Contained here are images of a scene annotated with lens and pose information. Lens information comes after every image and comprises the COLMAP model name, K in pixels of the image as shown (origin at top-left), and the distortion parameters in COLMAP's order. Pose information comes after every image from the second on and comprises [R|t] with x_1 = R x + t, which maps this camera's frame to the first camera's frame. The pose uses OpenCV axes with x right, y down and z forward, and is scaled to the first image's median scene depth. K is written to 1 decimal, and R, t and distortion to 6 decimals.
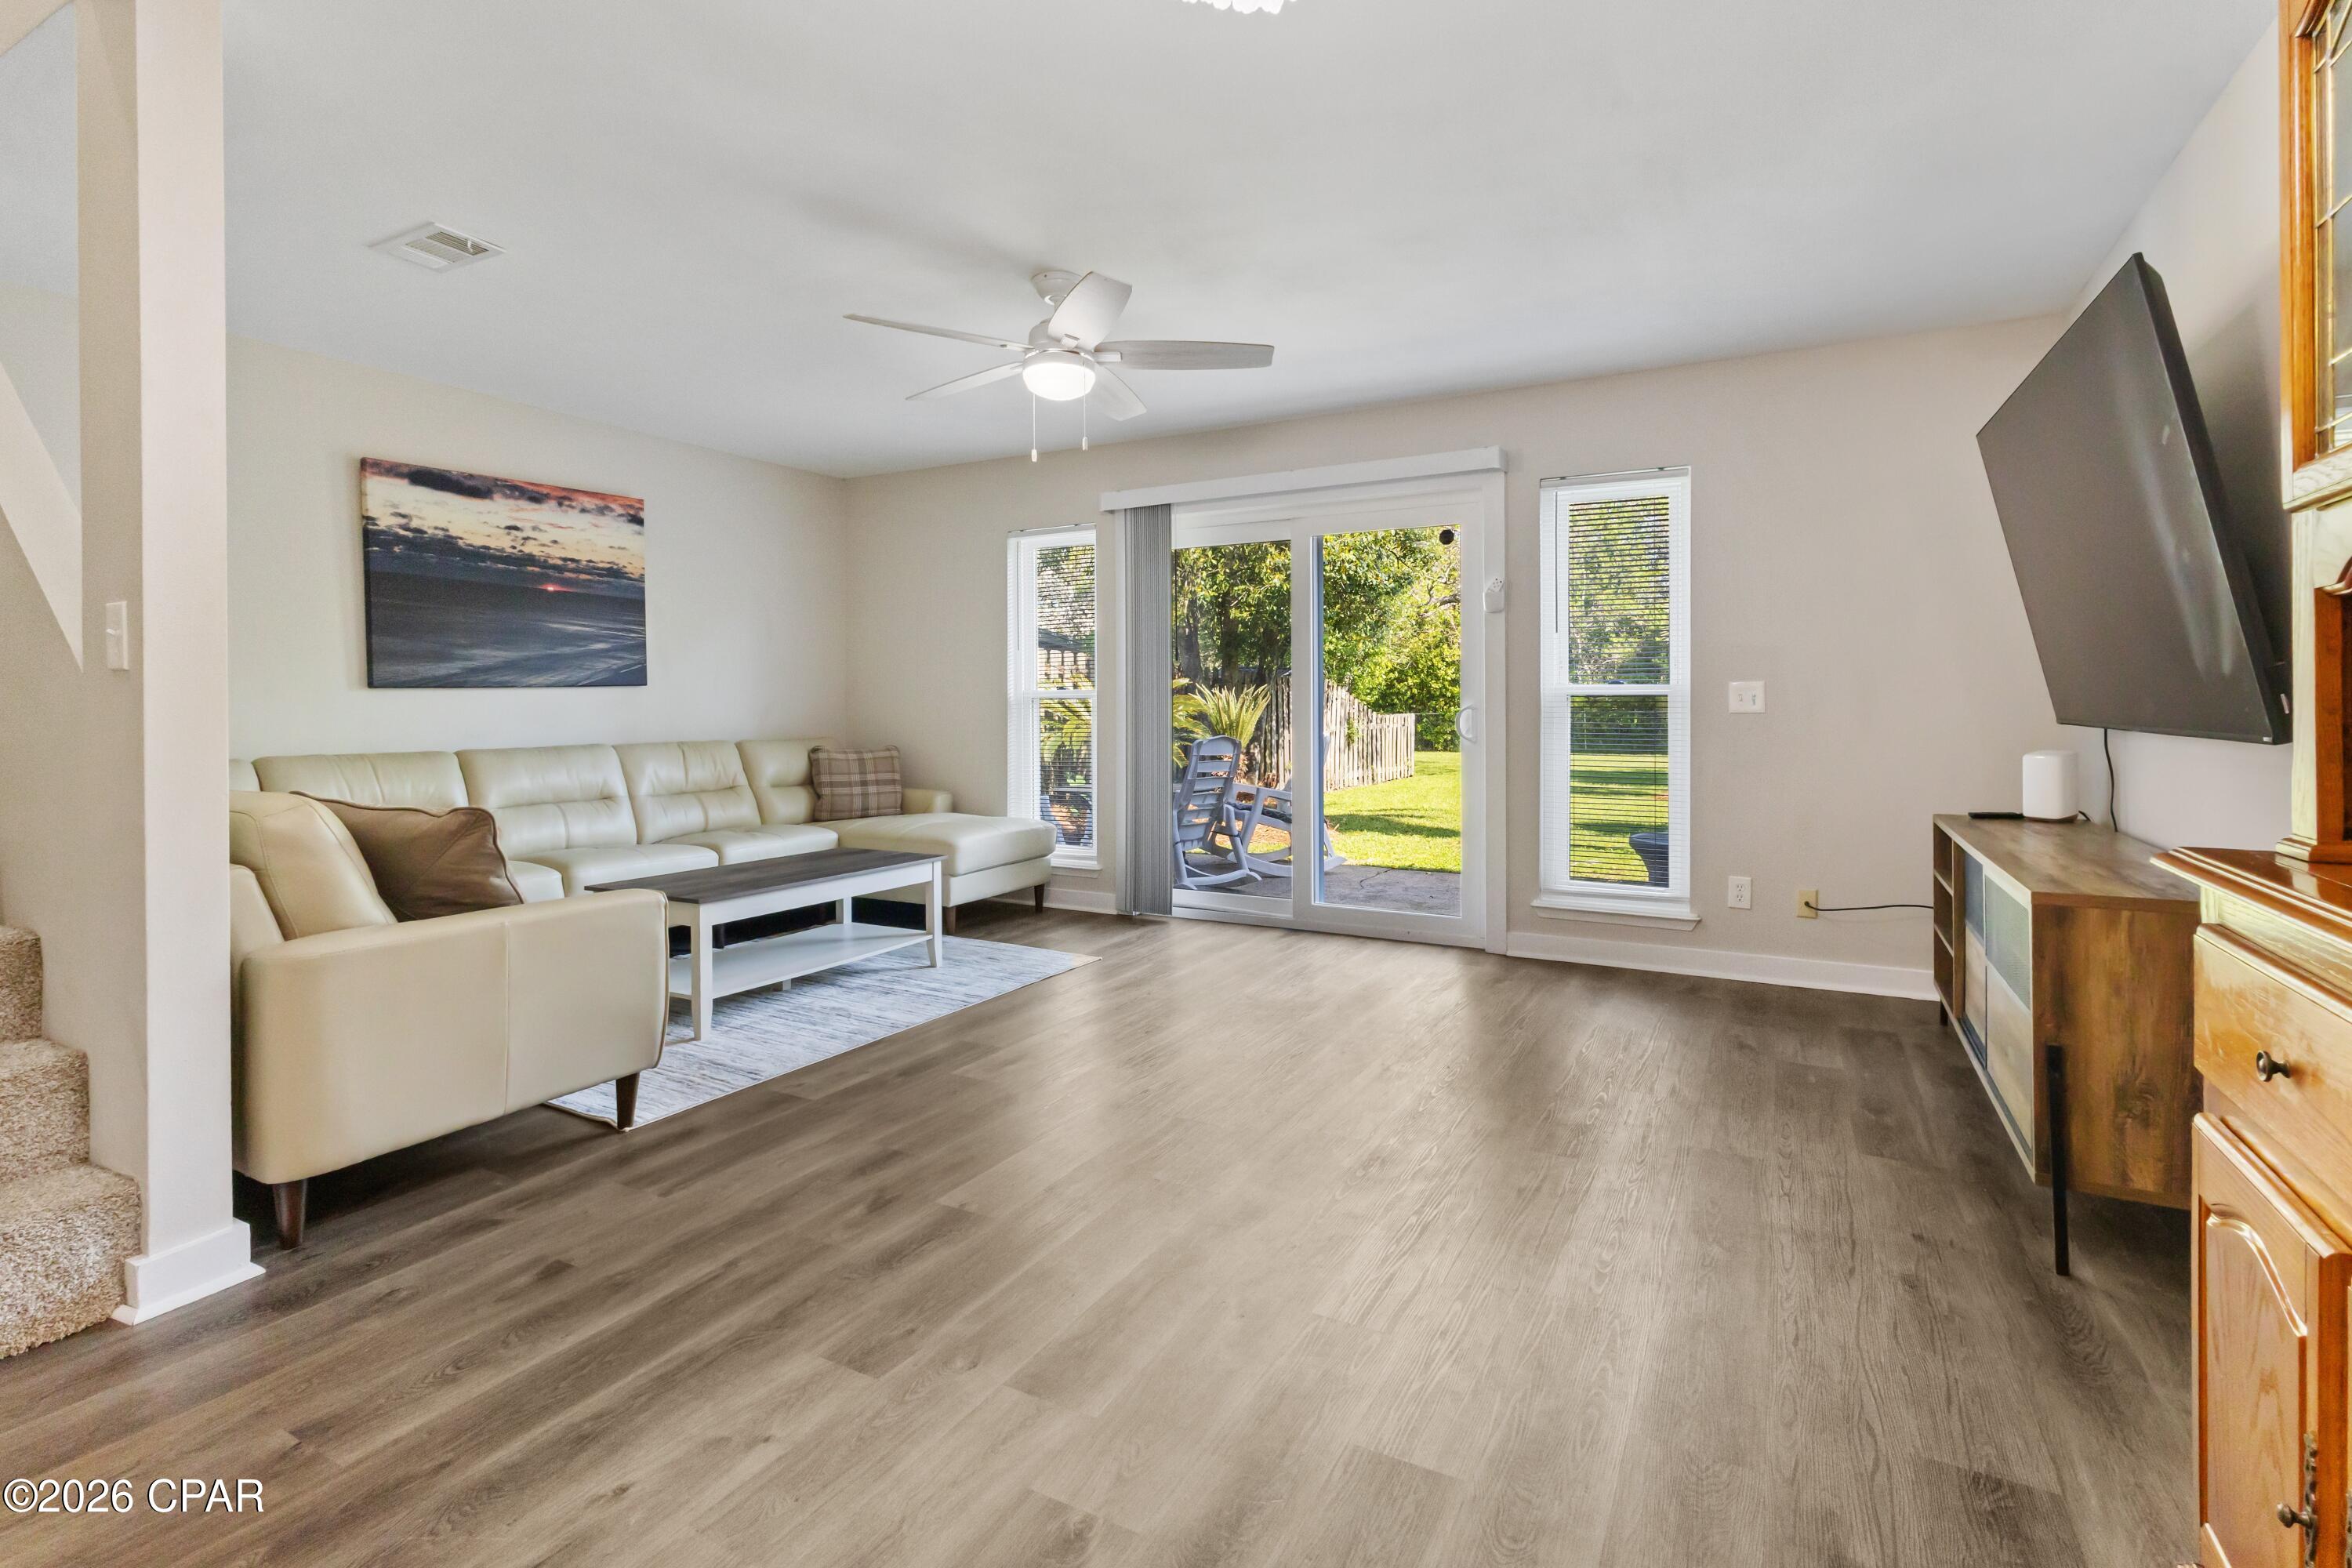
lens RADIAL K [[1109.0, 0, 1175.4], [0, 1109.0, 719.7], [0, 0, 1]] dist [0.009715, -0.000580]
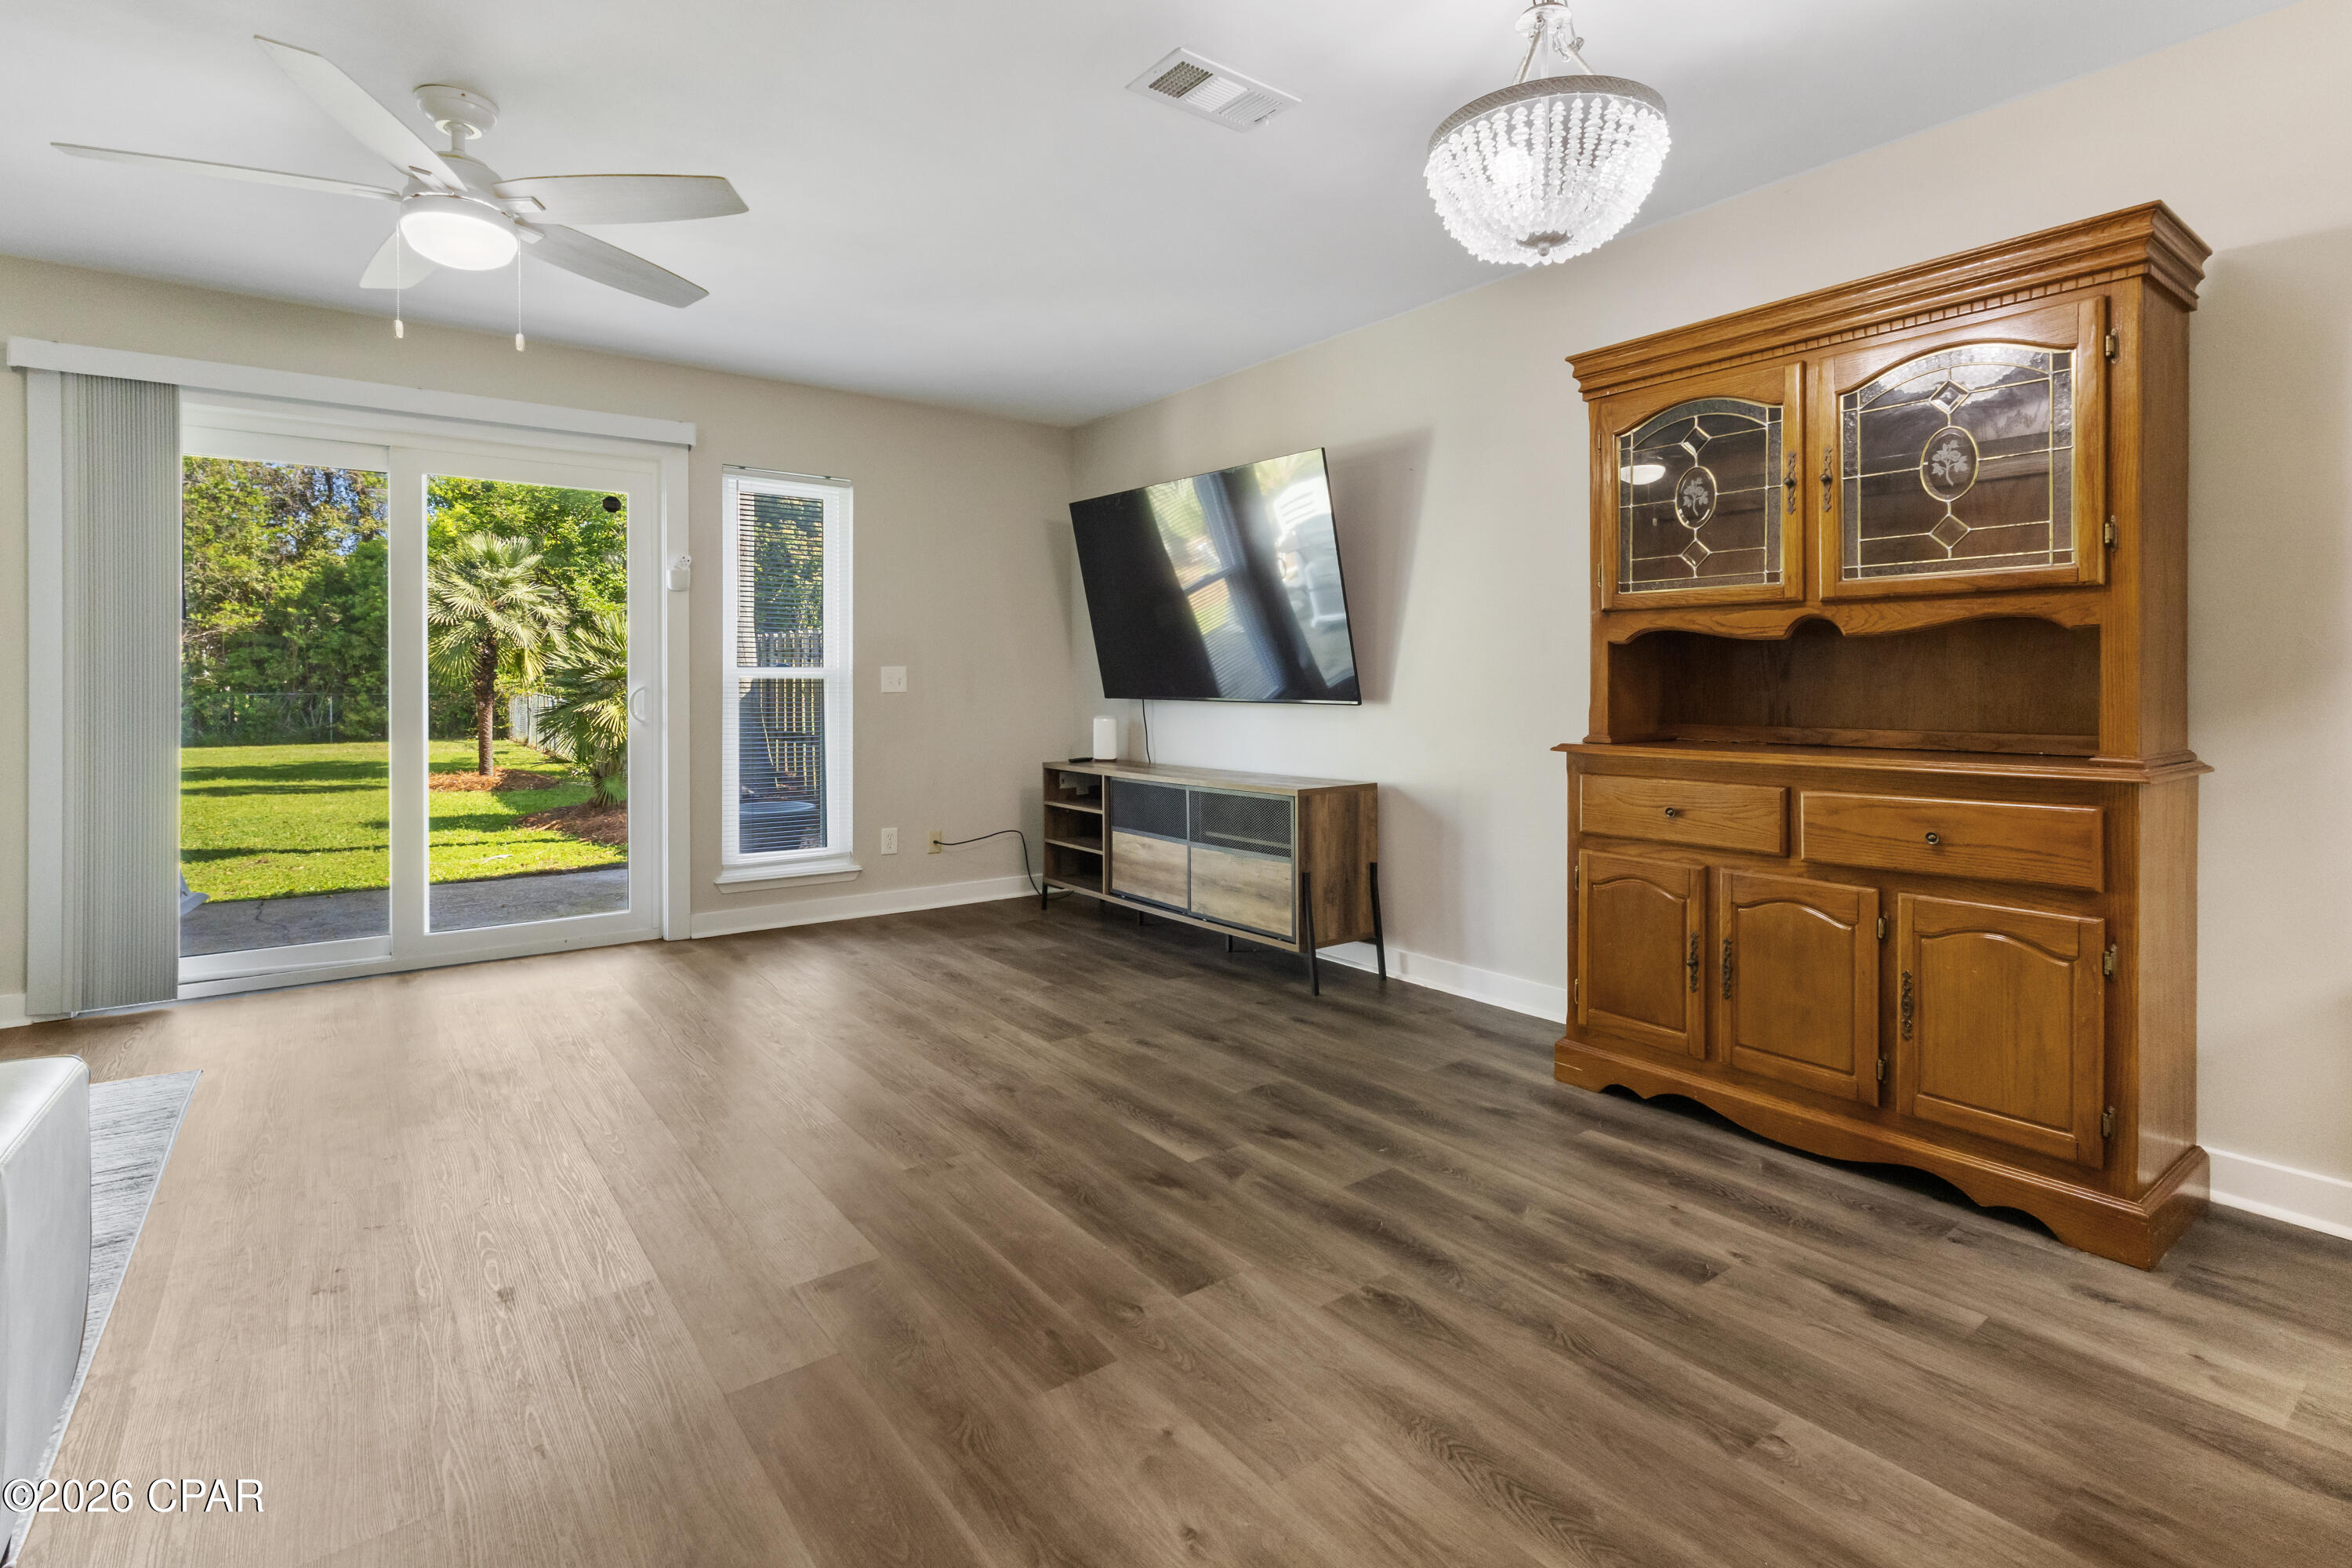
lens RADIAL K [[1104.5, 0, 1178.2], [0, 1104.5, 695.7], [0, 0, 1]] dist [0.001048, 0.000518]
pose [[0.409115, -0.005750, 0.912465, -0.405116], [0.010403, 0.999945, 0.001636, -0.001671], [-0.912423, 0.008823, 0.409152, 0.190914]]
